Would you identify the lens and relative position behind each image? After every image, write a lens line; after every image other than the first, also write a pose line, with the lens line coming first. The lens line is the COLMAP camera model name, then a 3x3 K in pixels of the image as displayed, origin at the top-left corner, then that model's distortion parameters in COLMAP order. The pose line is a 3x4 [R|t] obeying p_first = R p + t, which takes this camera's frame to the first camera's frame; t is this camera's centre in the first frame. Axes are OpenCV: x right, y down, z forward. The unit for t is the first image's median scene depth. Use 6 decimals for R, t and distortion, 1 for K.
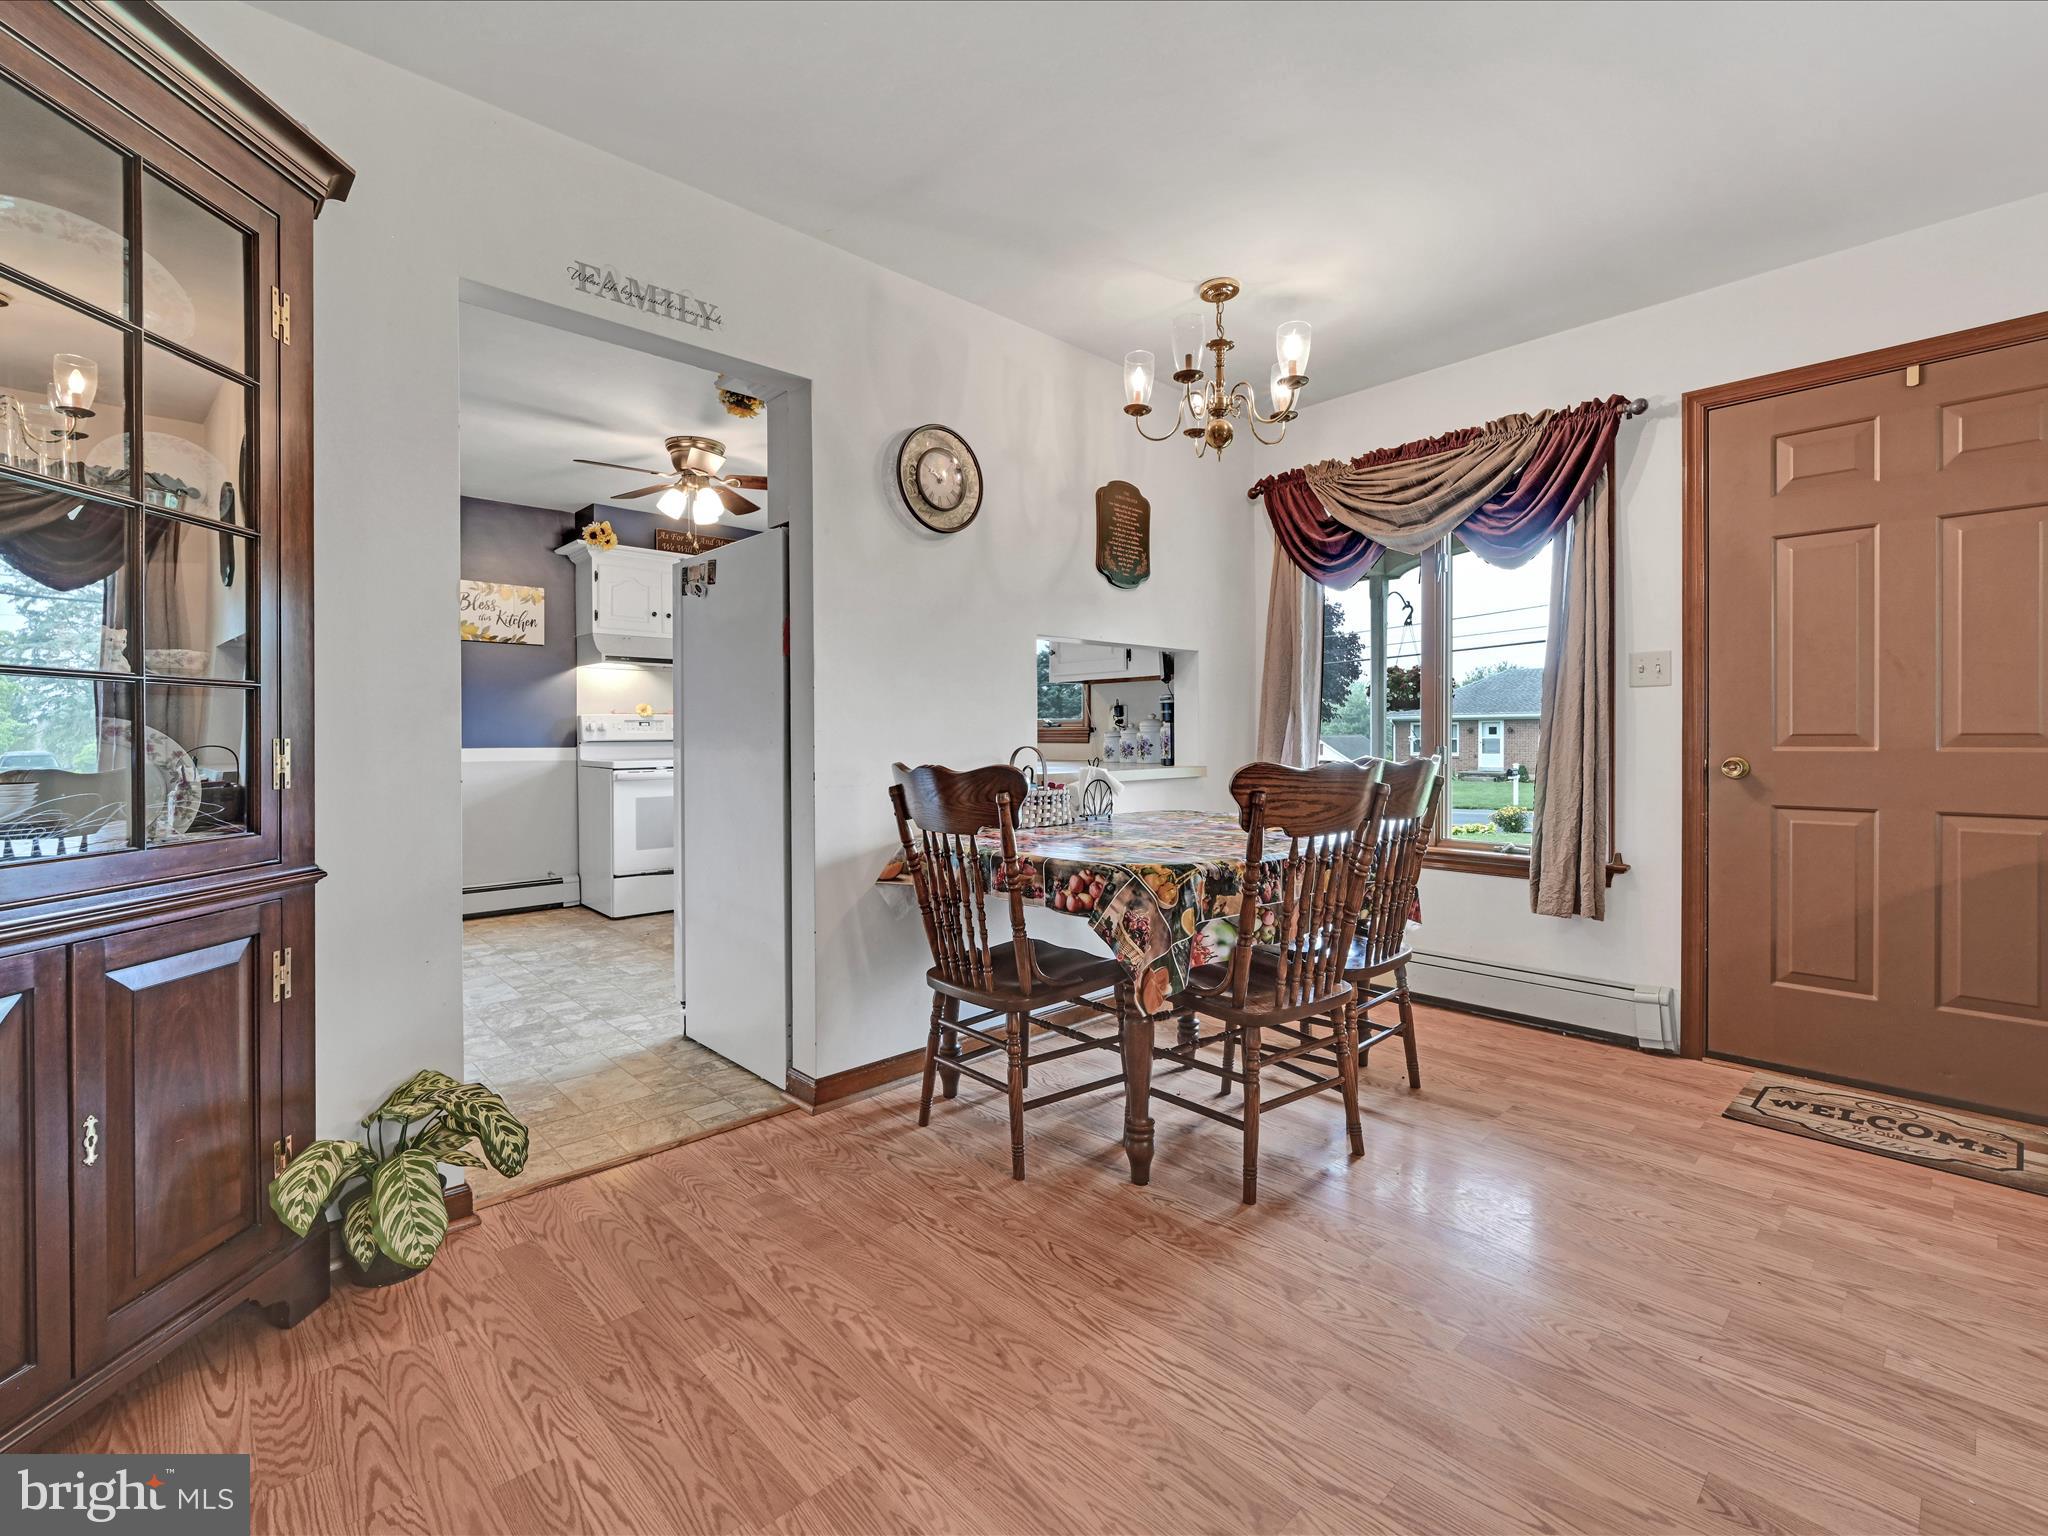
lens RADIAL K [[930.7, 0, 1019.5], [0, 930.7, 741.7], [0, 0, 1]] dist [-0.000920, 0.000074]
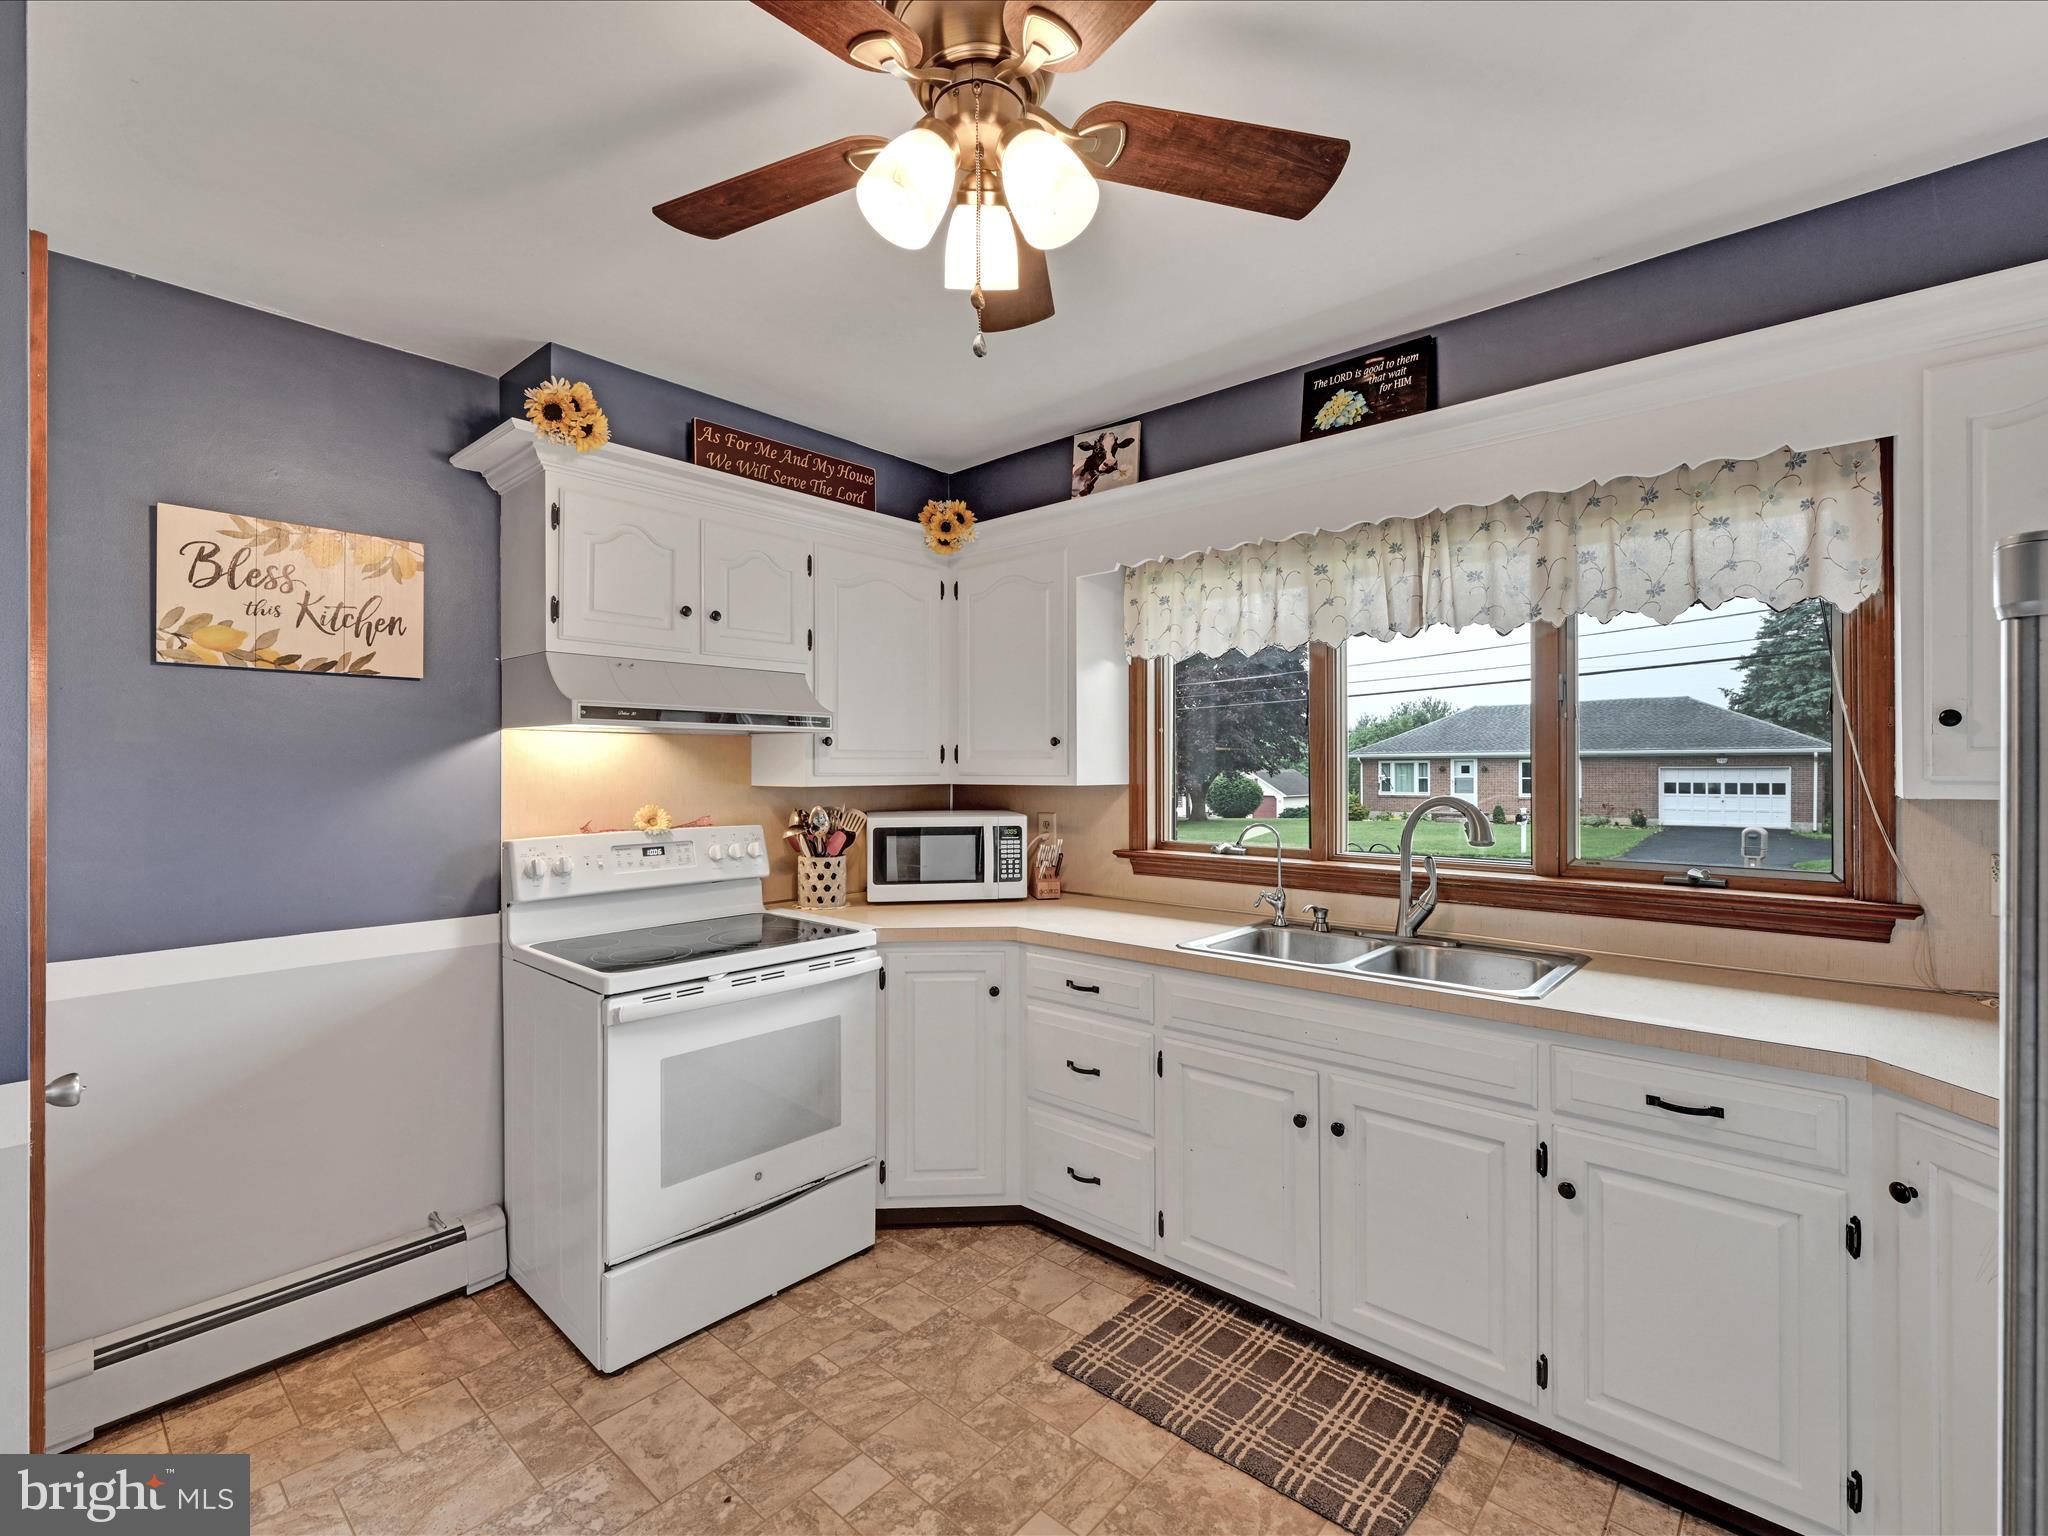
lens RADIAL K [[930.7, 0, 1030.6], [0, 930.7, 761.9], [0, 0, 1]] dist [-0.000920, 0.000074]
pose [[0.994844, 0.000648, 0.101417, -0.287079], [0.000429, 0.999944, -0.010601, -0.063283], [-0.101418, 0.010590, 0.994788, 0.568044]]
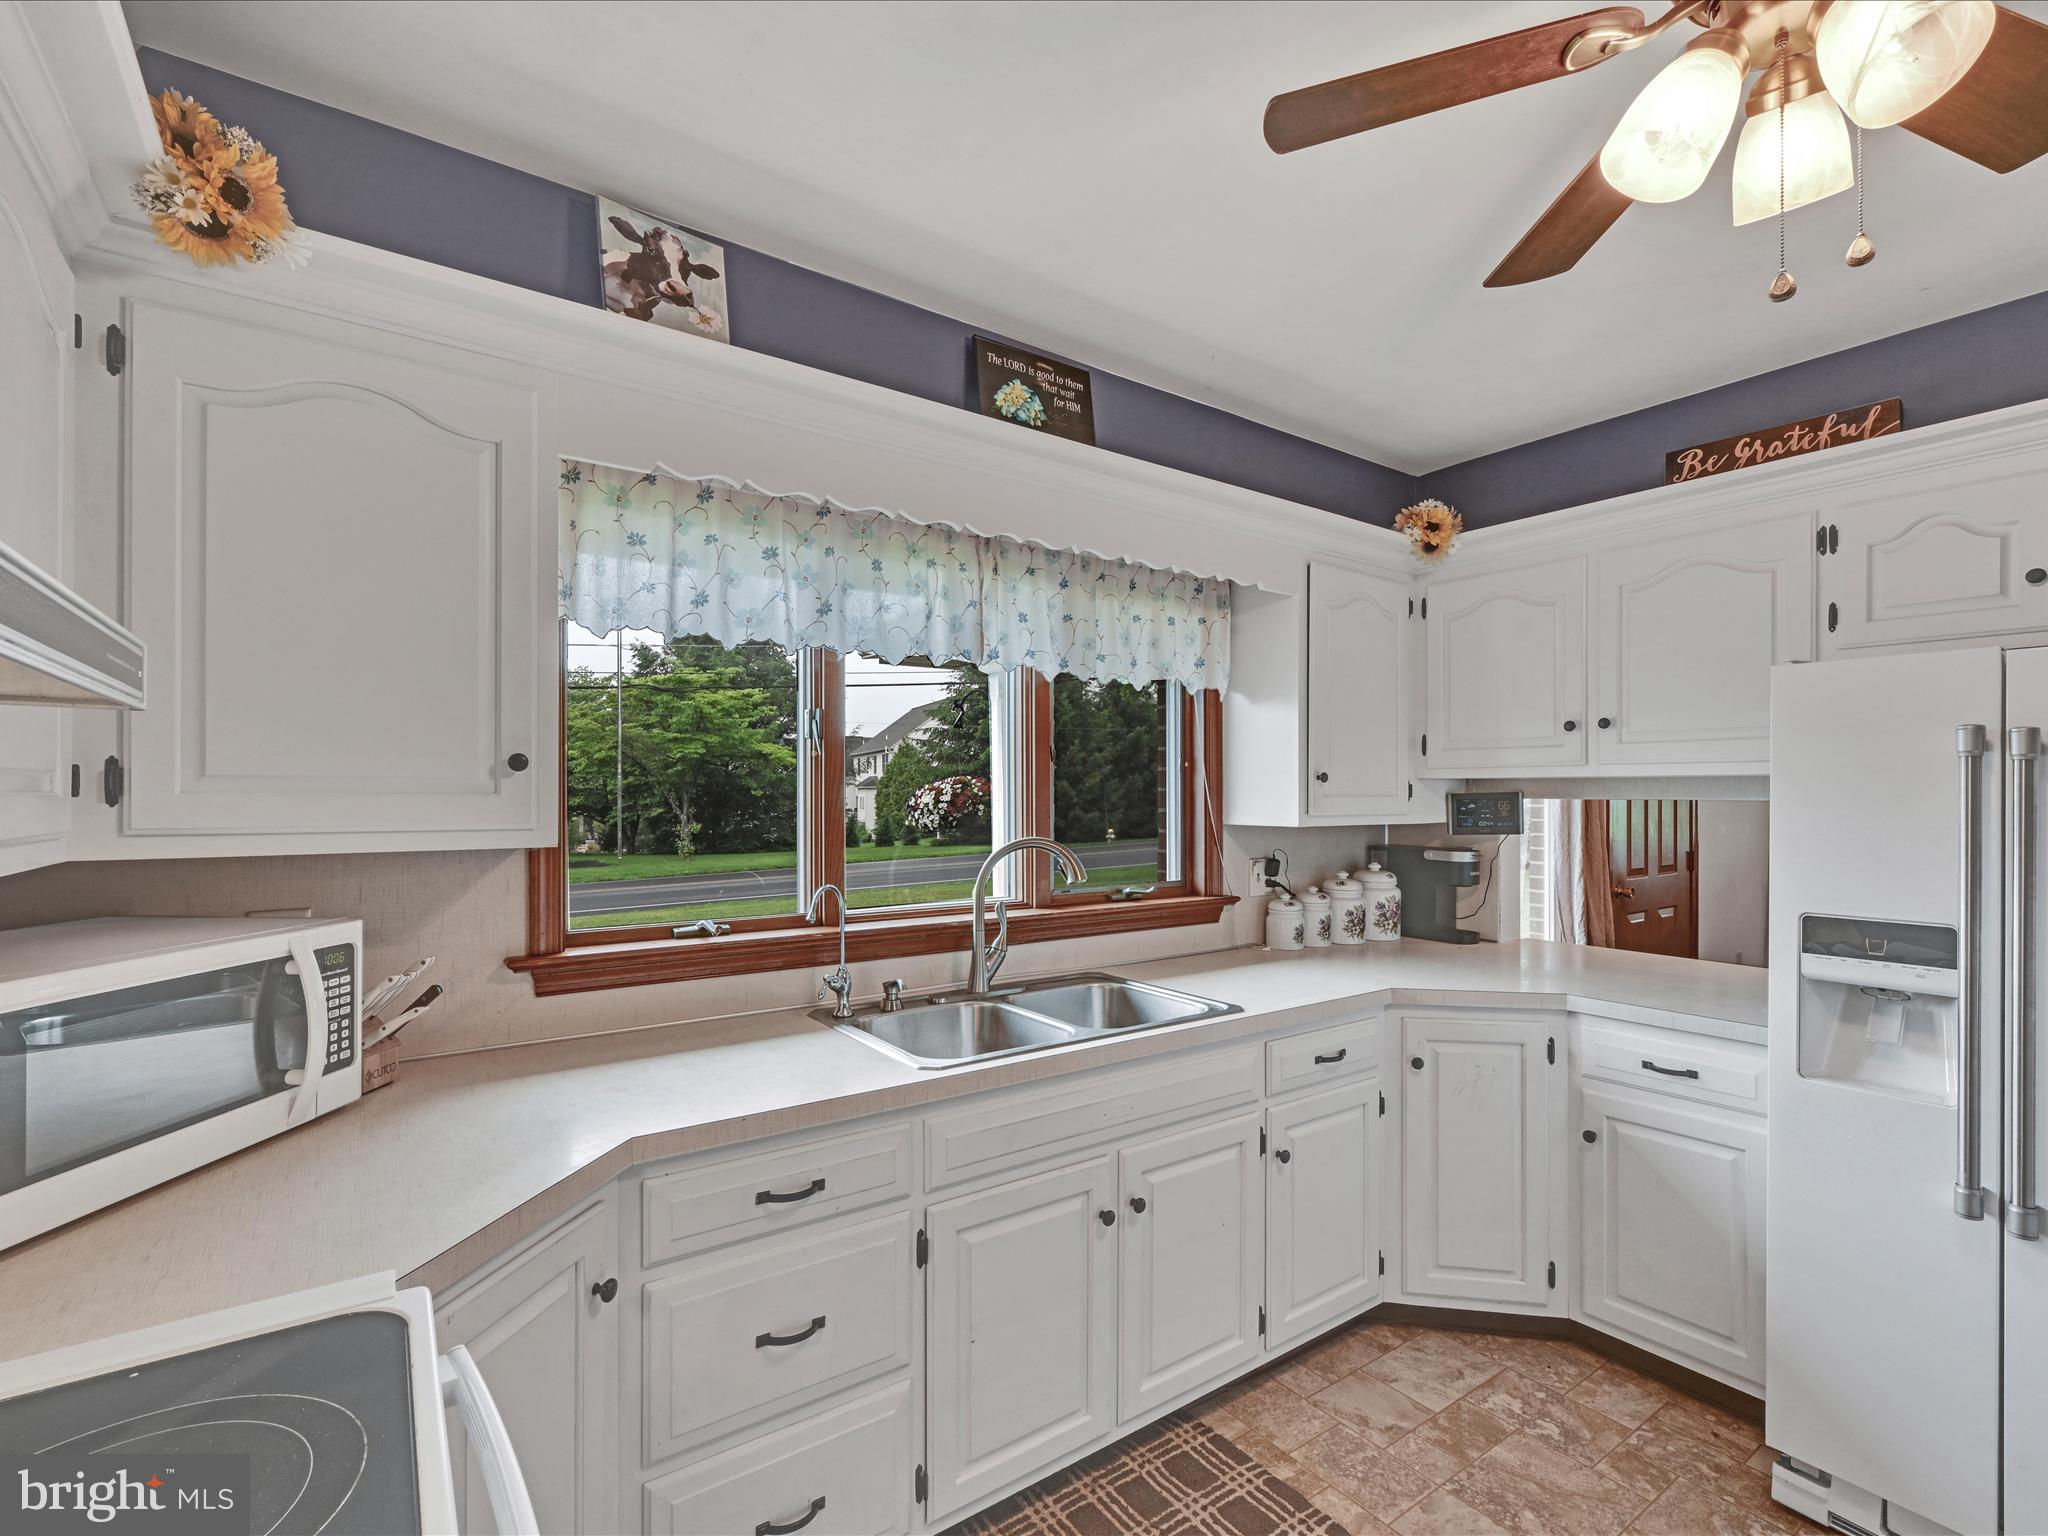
lens RADIAL K [[930.7, 0, 1031.7], [0, 930.7, 791.2], [0, 0, 1]] dist [-0.000920, 0.000074]
pose [[0.128644, 0.004822, 0.991679, -3.030159], [0.002560, 0.999983, -0.005194, -0.171522], [-0.991687, 0.003207, 0.128630, 5.830100]]
